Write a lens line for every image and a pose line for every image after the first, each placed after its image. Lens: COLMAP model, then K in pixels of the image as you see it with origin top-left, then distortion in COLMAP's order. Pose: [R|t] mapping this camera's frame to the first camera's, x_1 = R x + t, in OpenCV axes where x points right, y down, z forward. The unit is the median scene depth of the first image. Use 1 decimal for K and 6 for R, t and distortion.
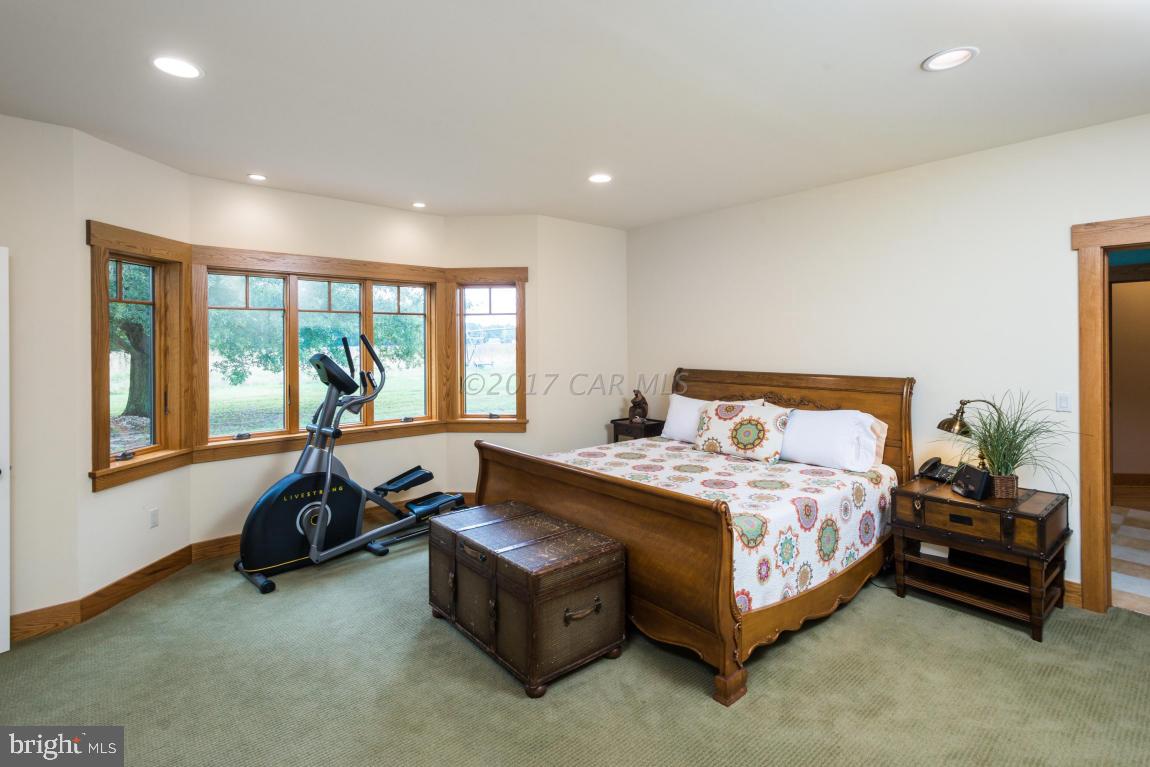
lens RADIAL K [[553.3, 0, 573.6], [0, 553.3, 340.0], [0, 0, 1]] dist [-0.000439, 0.000054]
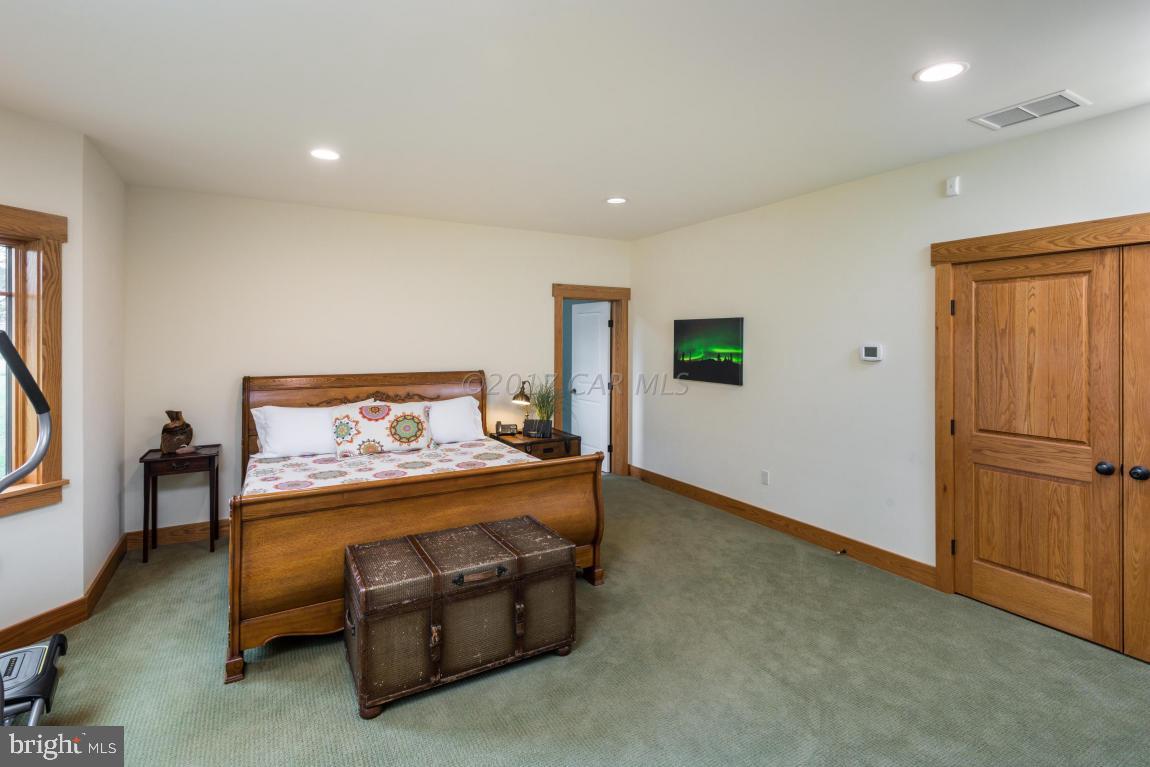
lens RADIAL K [[553.3, 0, 573.6], [0, 553.3, 340.0], [0, 0, 1]] dist [-0.000439, 0.000054]
pose [[0.179416, 0.011486, 0.983706, -0.688943], [0.003561, 0.999918, -0.012324, 0.008255], [-0.983767, 0.005714, 0.179360, 0.457876]]
